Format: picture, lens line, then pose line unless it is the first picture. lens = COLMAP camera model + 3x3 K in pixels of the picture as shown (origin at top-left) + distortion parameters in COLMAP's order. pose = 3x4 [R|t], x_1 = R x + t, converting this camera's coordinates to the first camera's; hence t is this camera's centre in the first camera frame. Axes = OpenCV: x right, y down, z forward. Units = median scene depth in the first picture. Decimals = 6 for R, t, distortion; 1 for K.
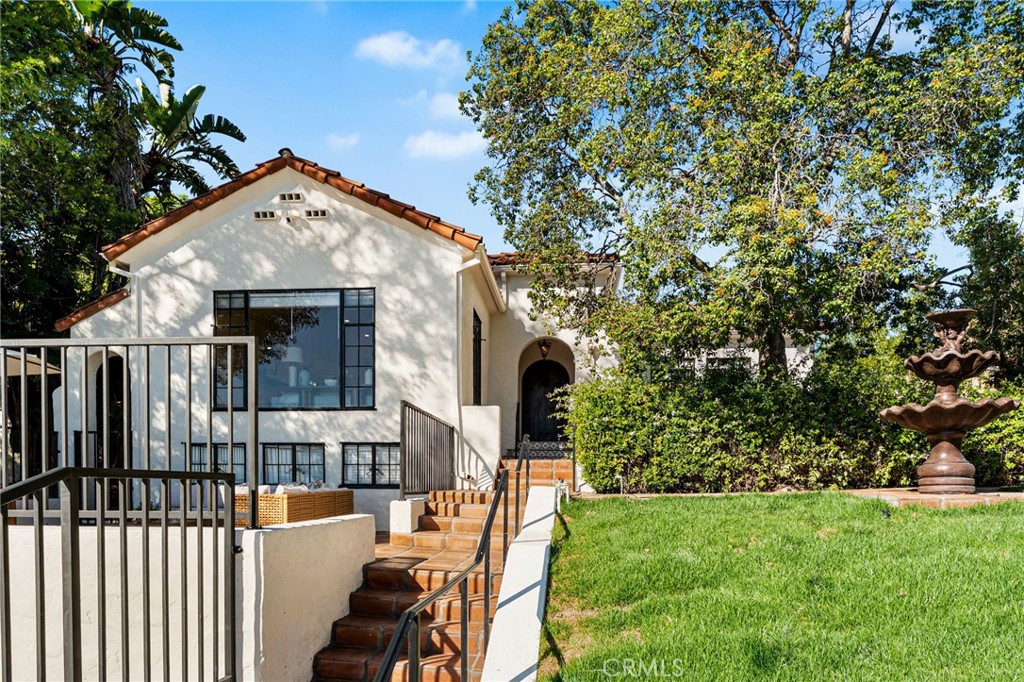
lens RADIAL K [[672.0, 0, 512.1], [0, 672.0, 423.2], [0, 0, 1]] dist [-0.025446, 0.004183]
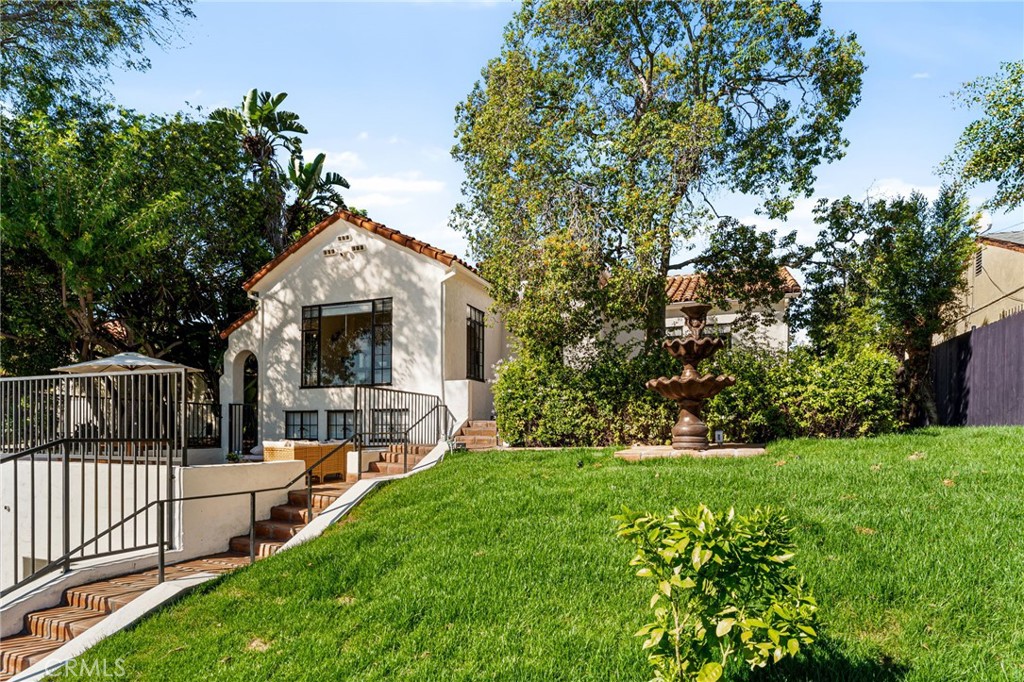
lens RADIAL K [[652.4, 0, 512.0], [0, 652.4, 341.0], [0, 0, 1]] dist [-0.077740, 0.066612]
pose [[0.937307, -0.053281, -0.344408, 0.486561], [0.036892, 0.997861, -0.053972, -0.028919], [0.346547, 0.037882, 0.937267, -0.177935]]
